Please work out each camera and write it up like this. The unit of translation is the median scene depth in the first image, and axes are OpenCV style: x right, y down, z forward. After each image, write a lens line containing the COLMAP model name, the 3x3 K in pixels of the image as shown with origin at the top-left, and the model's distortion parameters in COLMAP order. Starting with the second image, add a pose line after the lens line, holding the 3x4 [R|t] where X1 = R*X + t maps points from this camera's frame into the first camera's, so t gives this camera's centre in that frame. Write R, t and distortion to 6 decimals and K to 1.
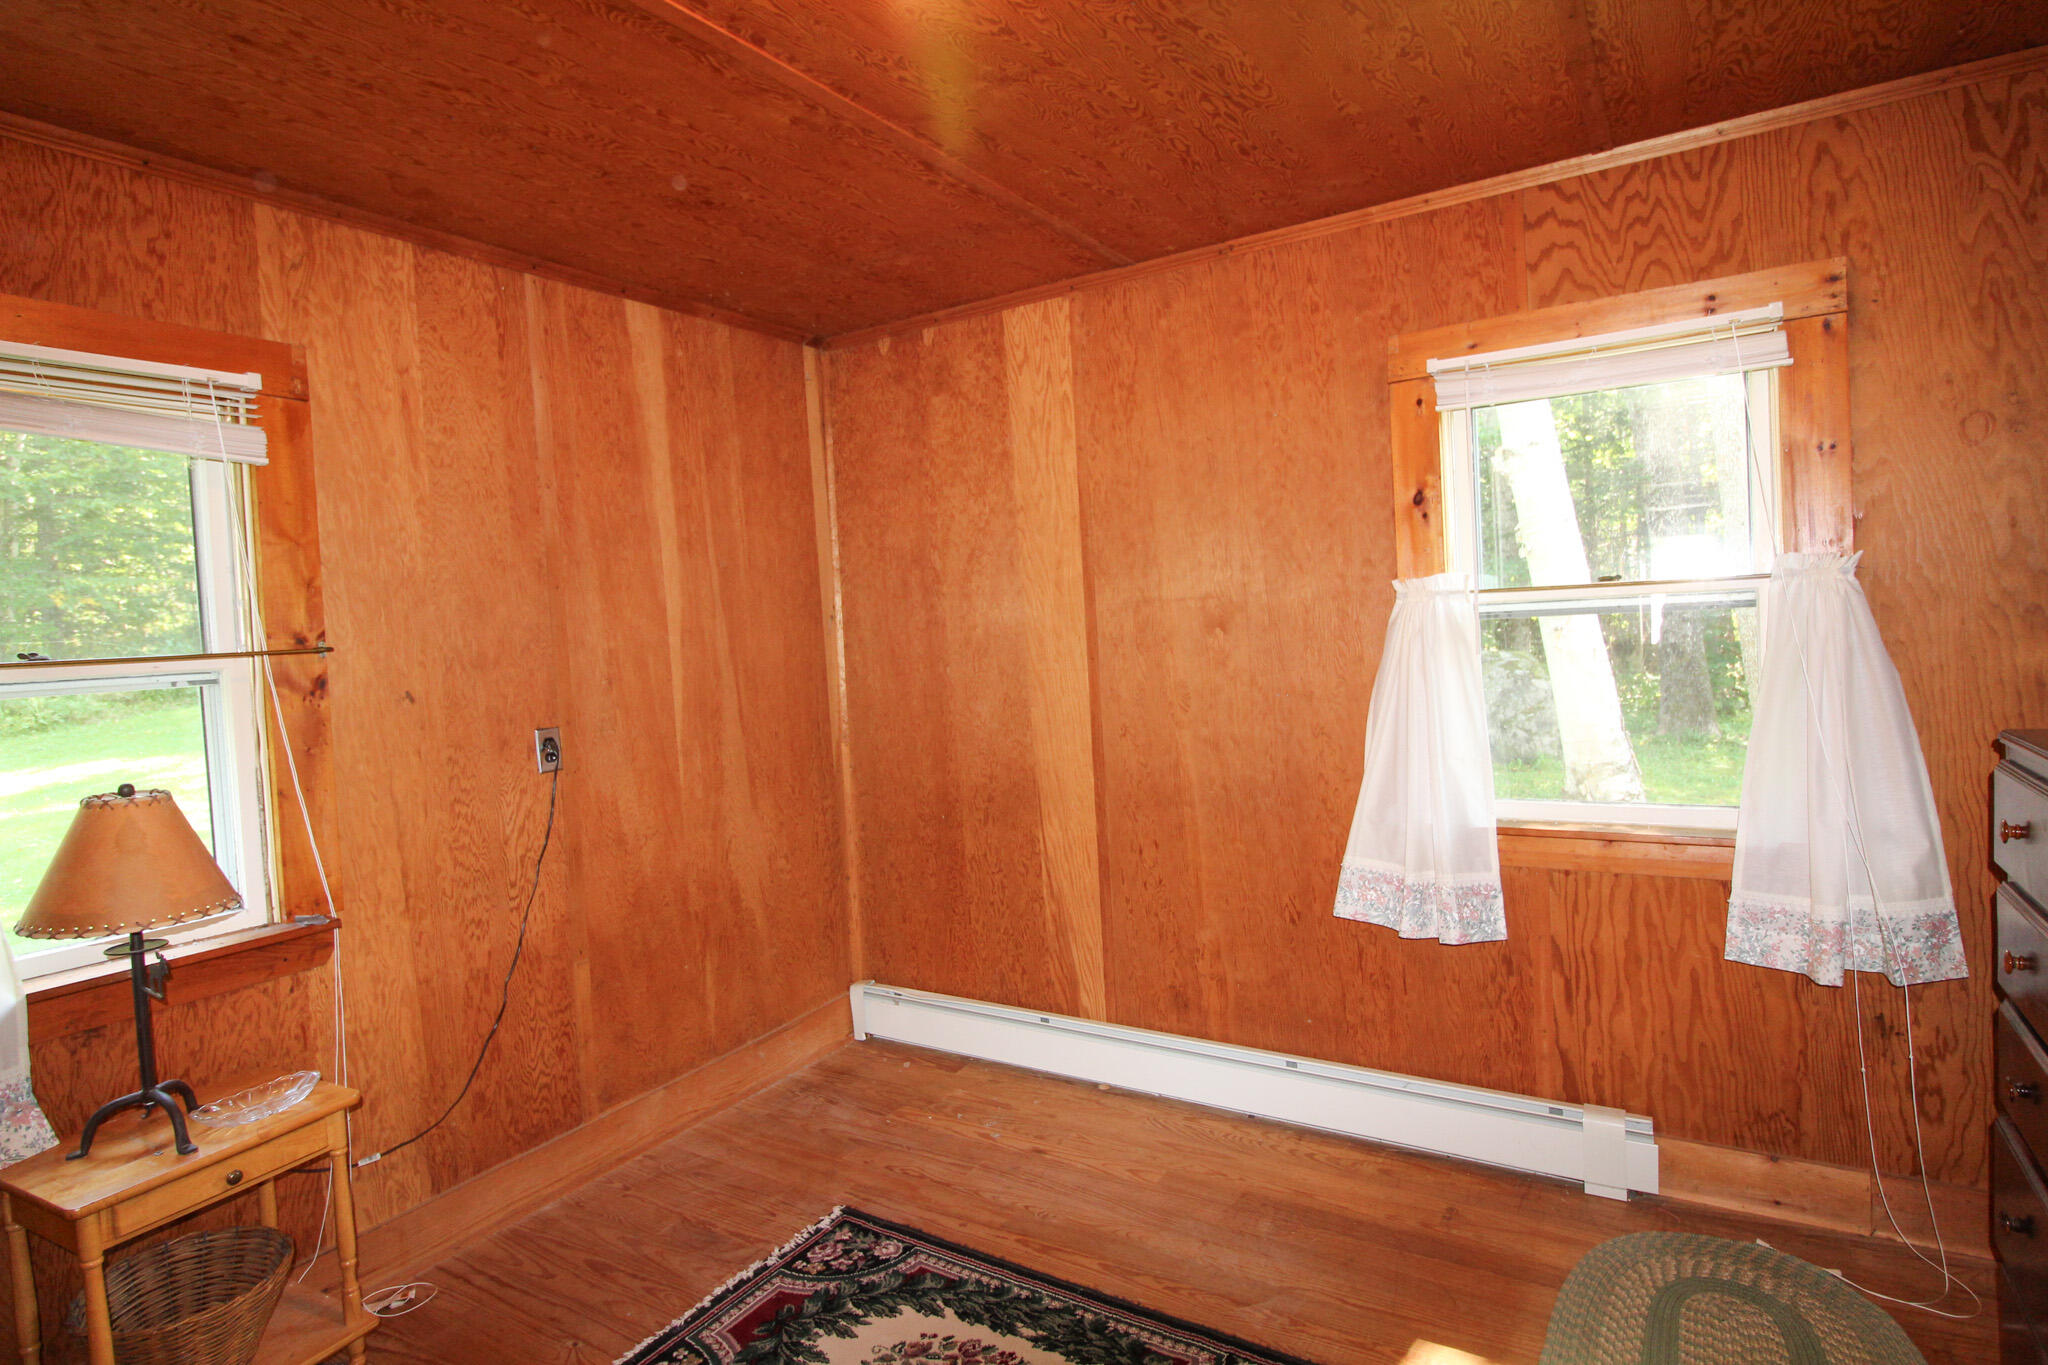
lens RADIAL K [[1111.3, 0, 1022.6], [0, 1111.3, 661.1], [0, 0, 1]] dist [-0.004429, -0.006978]
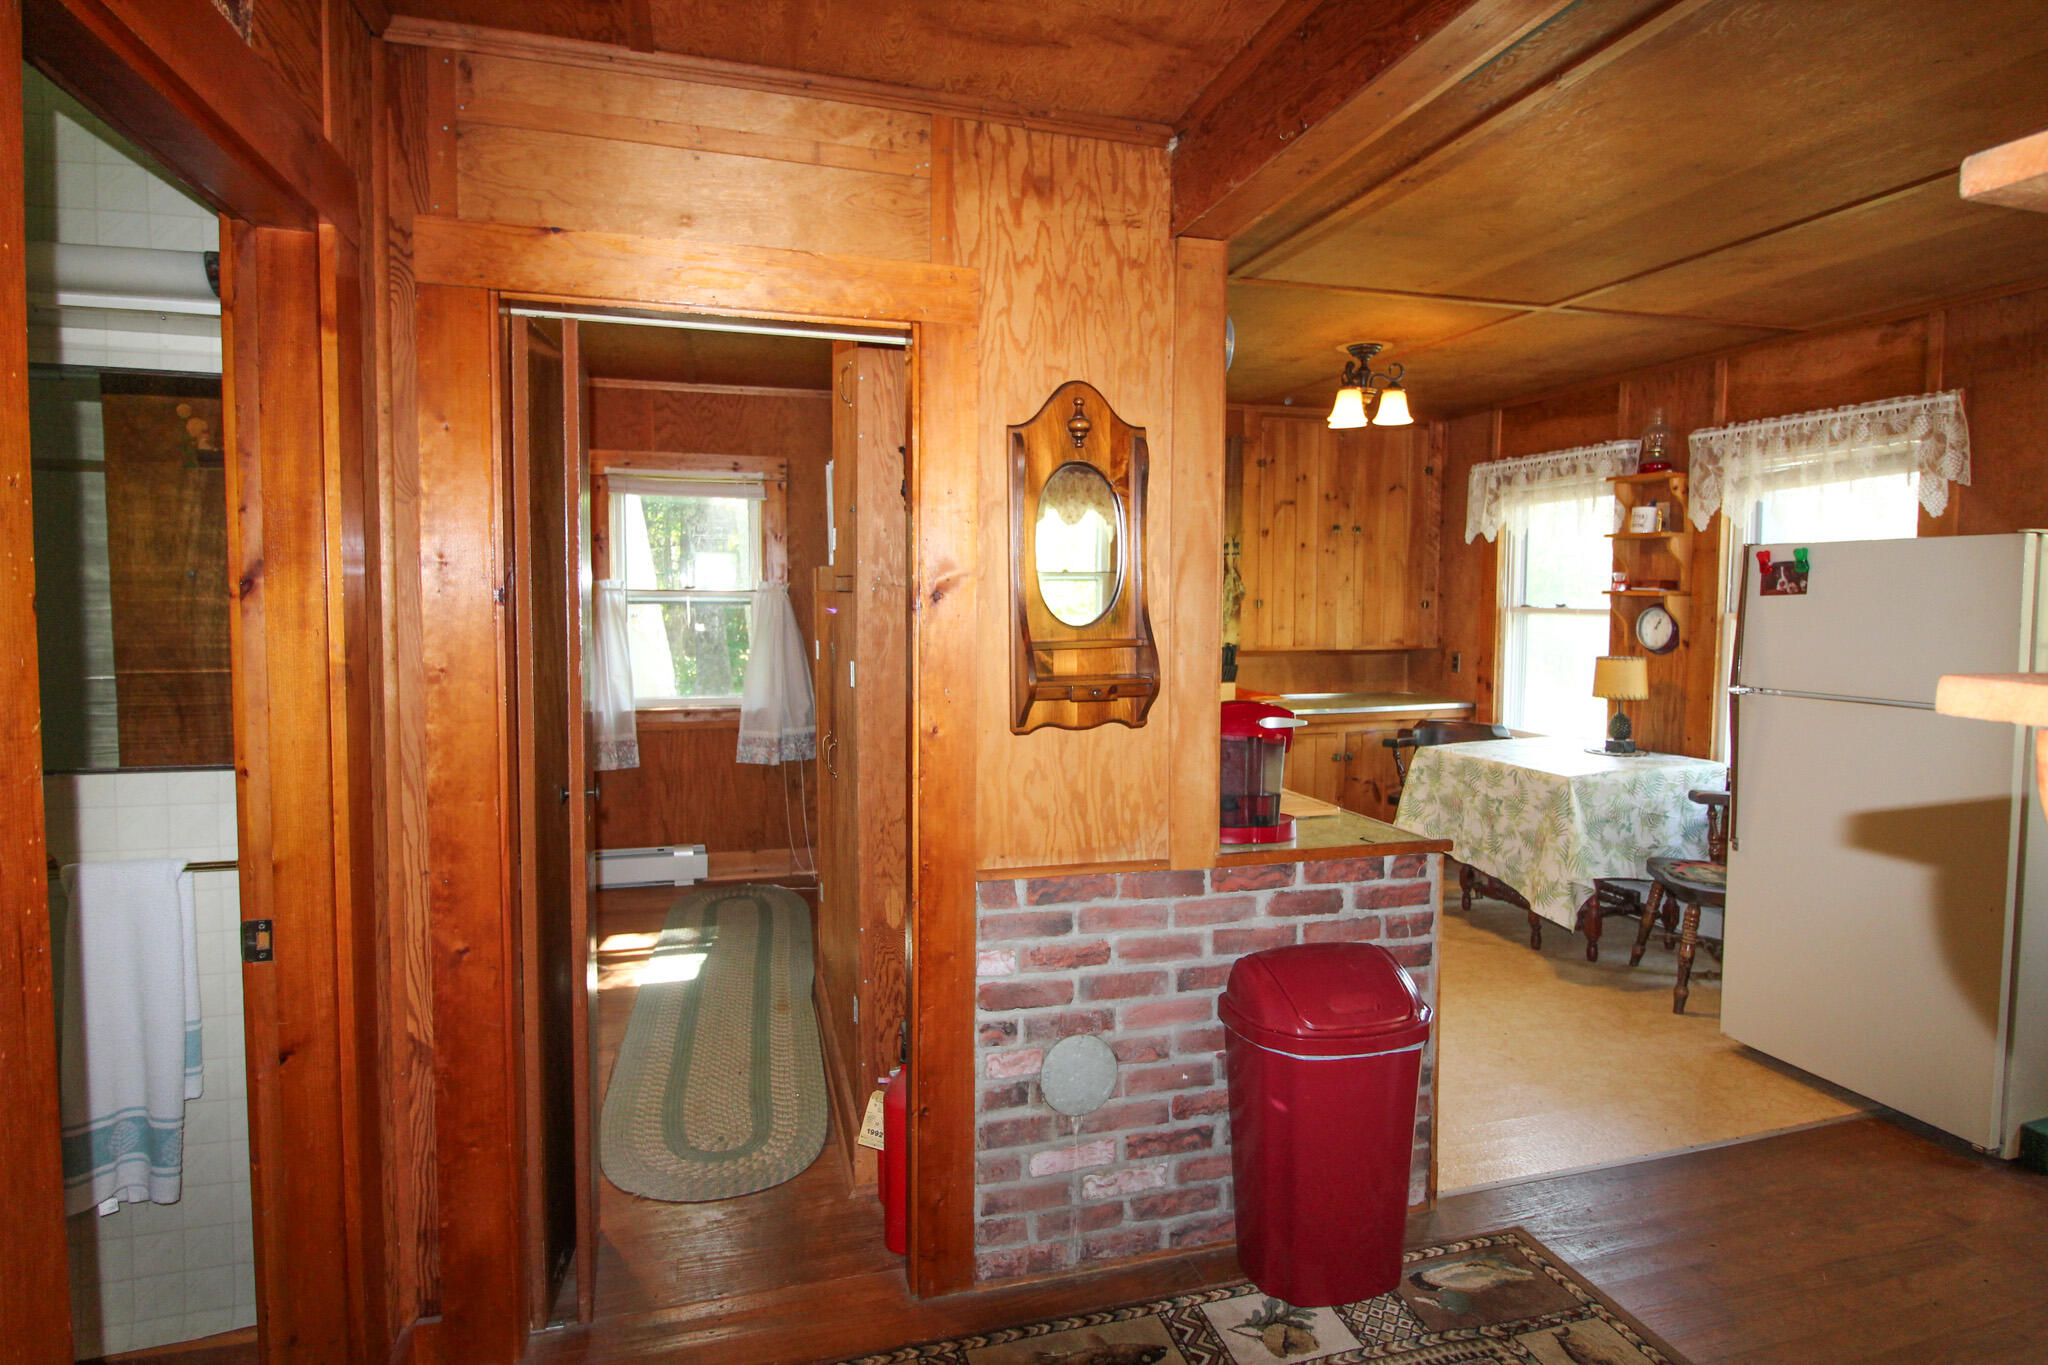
lens RADIAL K [[1111.3, 0, 1029.0], [0, 1111.3, 669.0], [0, 0, 1]] dist [-0.004429, -0.006978]
pose [[0.682714, 0.008027, 0.730642, -0.591488], [-0.018842, 0.999801, 0.006622, 0.055514], [-0.730443, -0.018288, 0.682729, -0.943254]]
